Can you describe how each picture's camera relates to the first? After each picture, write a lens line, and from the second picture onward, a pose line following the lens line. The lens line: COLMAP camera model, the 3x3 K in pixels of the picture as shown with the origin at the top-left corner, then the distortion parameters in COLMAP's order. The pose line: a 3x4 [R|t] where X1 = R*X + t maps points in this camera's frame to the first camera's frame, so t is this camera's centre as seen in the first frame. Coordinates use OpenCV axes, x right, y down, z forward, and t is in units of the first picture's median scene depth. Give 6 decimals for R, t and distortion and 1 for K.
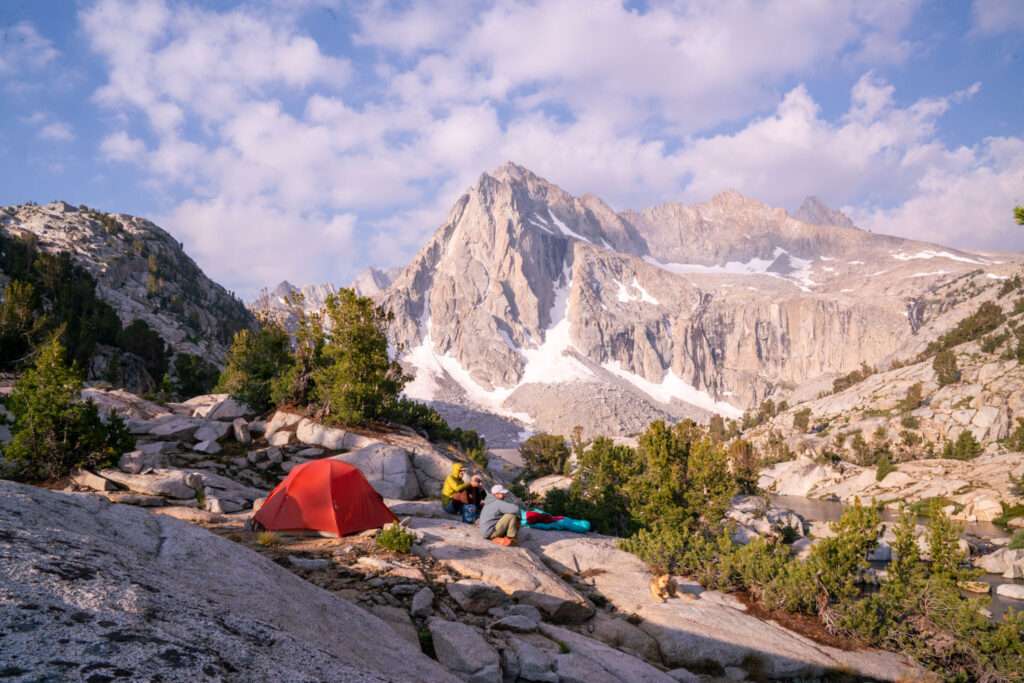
lens RADIAL K [[800.4, 0, 517.9], [0, 800.4, 352.0], [0, 0, 1]] dist [-0.087158, 0.011121]
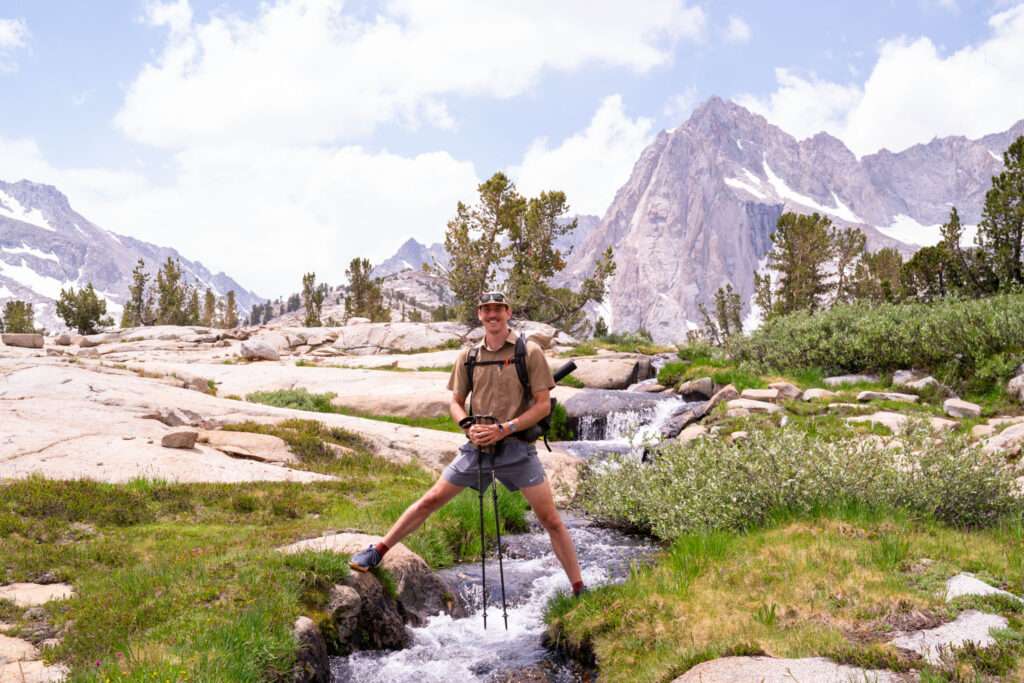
lens RADIAL K [[1278.2, 0, 482.6], [0, 1278.2, 329.7], [0, 0, 1]] dist [0.172508, 0.000000]
pose [[0.977695, 0.008434, -0.209859, 0.072054], [-0.008329, 0.999964, 0.001385, -0.023158], [0.209863, 0.000394, 0.977731, -0.627123]]
